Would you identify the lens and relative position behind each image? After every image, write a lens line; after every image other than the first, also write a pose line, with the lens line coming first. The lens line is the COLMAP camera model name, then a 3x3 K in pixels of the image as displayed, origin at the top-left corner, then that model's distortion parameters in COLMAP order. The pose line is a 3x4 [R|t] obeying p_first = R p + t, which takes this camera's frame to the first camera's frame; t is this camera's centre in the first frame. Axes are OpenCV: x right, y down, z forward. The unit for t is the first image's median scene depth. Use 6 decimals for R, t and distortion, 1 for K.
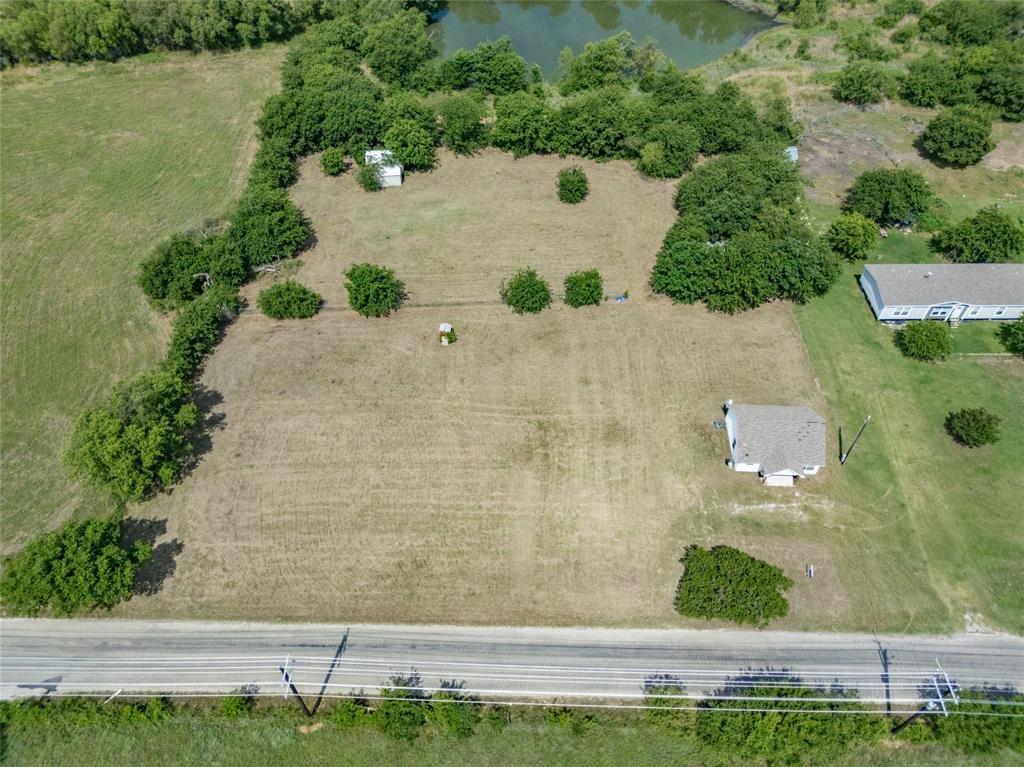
lens RADIAL K [[760.3, 0, 515.1], [0, 760.3, 393.5], [0, 0, 1]] dist [0.067644, -0.066944]
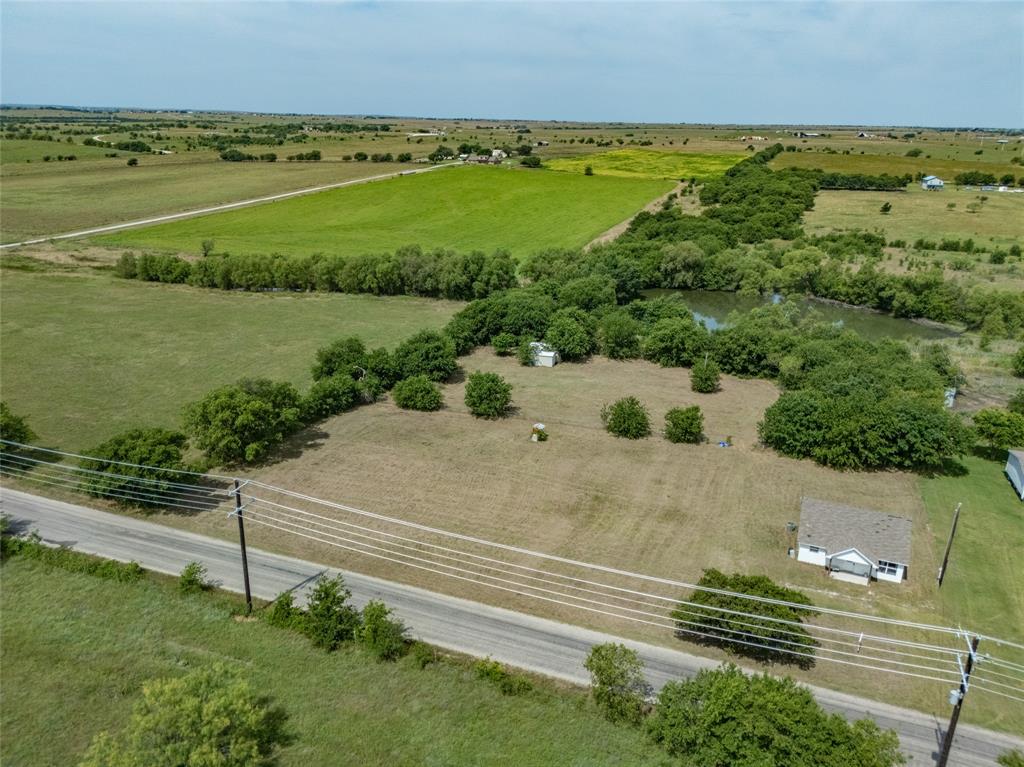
lens RADIAL K [[760.3, 0, 511.4], [0, 760.3, 382.3], [0, 0, 1]] dist [0.067644, -0.066944]
pose [[0.936123, 0.121536, -0.330003, 0.208203], [-0.273119, 0.842396, -0.464517, 0.354736], [0.221538, 0.524975, 0.821780, 0.095710]]
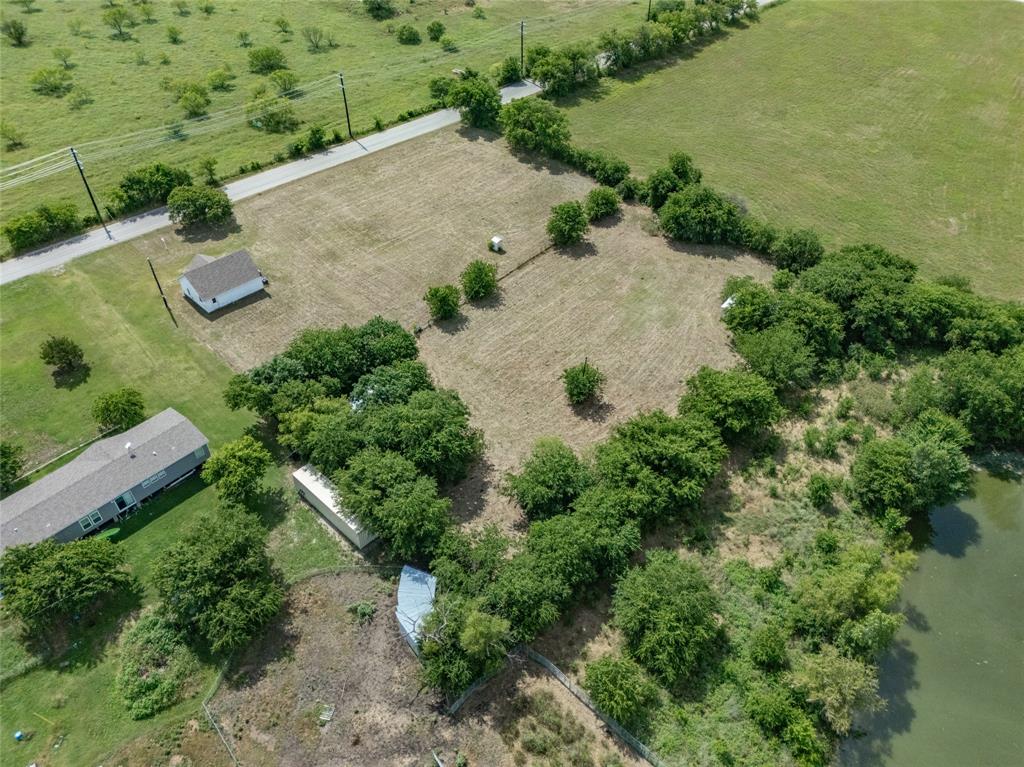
lens RADIAL K [[760.3, 0, 520.4], [0, 760.3, 384.3], [0, 0, 1]] dist [0.067644, -0.066944]
pose [[-0.677686, 0.472658, -0.563326, 0.688416], [-0.559136, 0.166345, 0.812217, -1.066907], [0.477608, 0.865403, 0.151551, 1.020725]]
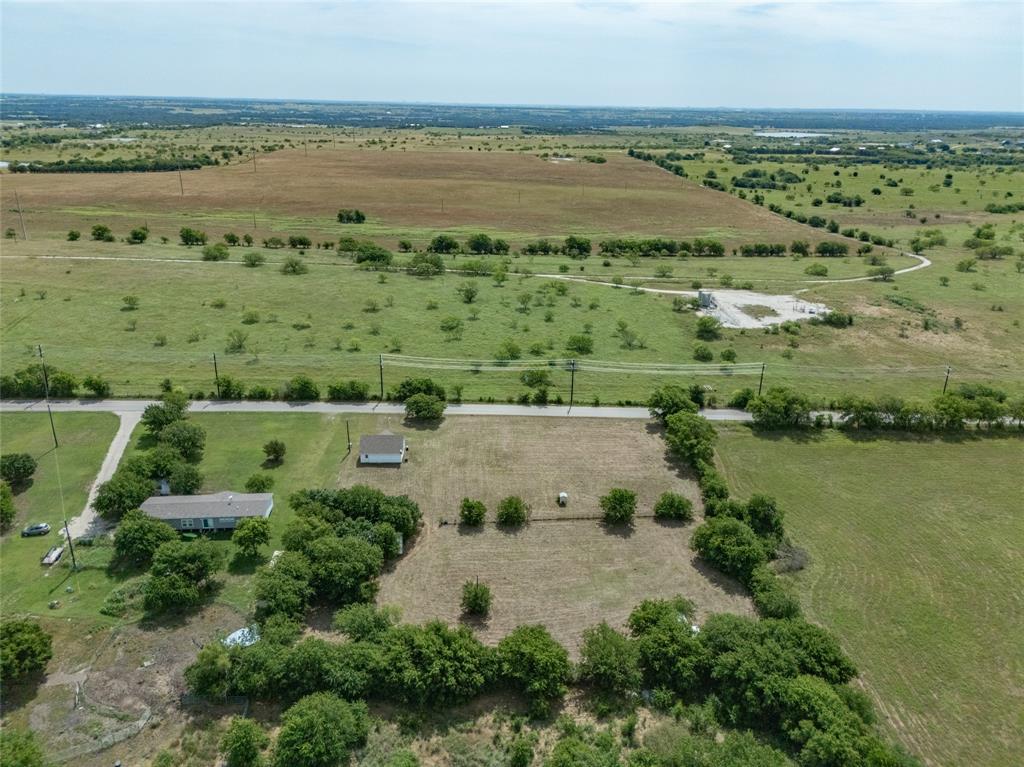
lens RADIAL K [[760.3, 0, 512.0], [0, 760.3, 382.4], [0, 0, 1]] dist [0.067644, -0.066944]
pose [[-0.997292, -0.009072, -0.072982, 0.126735], [-0.071521, 0.350773, 0.933725, -1.590662], [0.017129, 0.936417, -0.350472, 1.309886]]
